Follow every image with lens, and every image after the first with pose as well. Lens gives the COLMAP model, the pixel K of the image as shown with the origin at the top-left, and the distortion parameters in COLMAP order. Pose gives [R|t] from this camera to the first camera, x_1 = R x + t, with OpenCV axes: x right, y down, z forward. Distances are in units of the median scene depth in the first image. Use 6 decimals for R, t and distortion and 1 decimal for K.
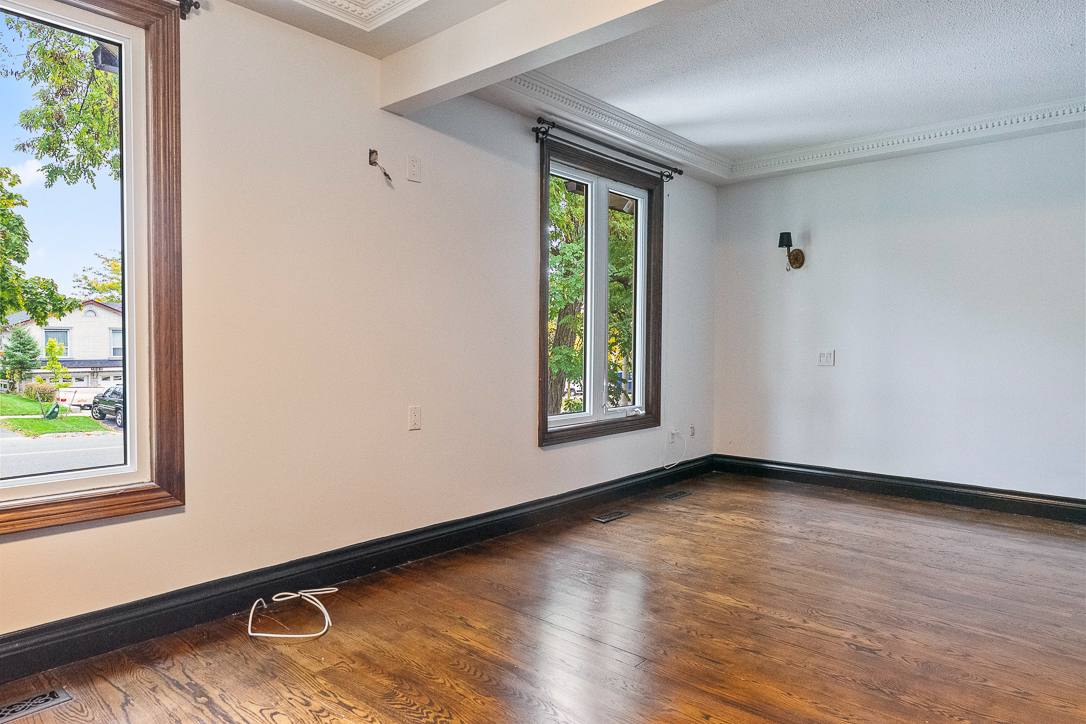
lens RADIAL K [[671.5, 0, 541.7], [0, 671.5, 360.9], [0, 0, 1]] dist [0.007765, 0.005297]
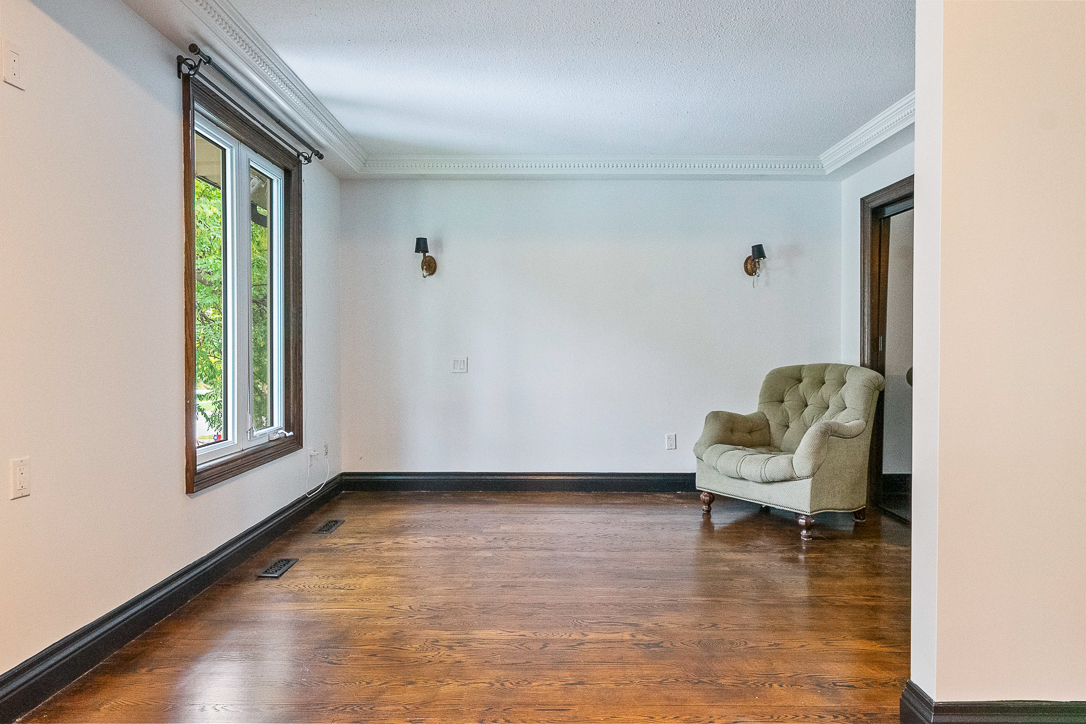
lens RADIAL K [[671.5, 0, 541.7], [0, 671.5, 359.6], [0, 0, 1]] dist [0.007765, 0.005297]
pose [[0.755796, -0.013327, 0.654671, -0.185503], [0.021268, 0.999765, -0.004201, -0.007051], [-0.654461, 0.017099, 0.755902, 0.184379]]
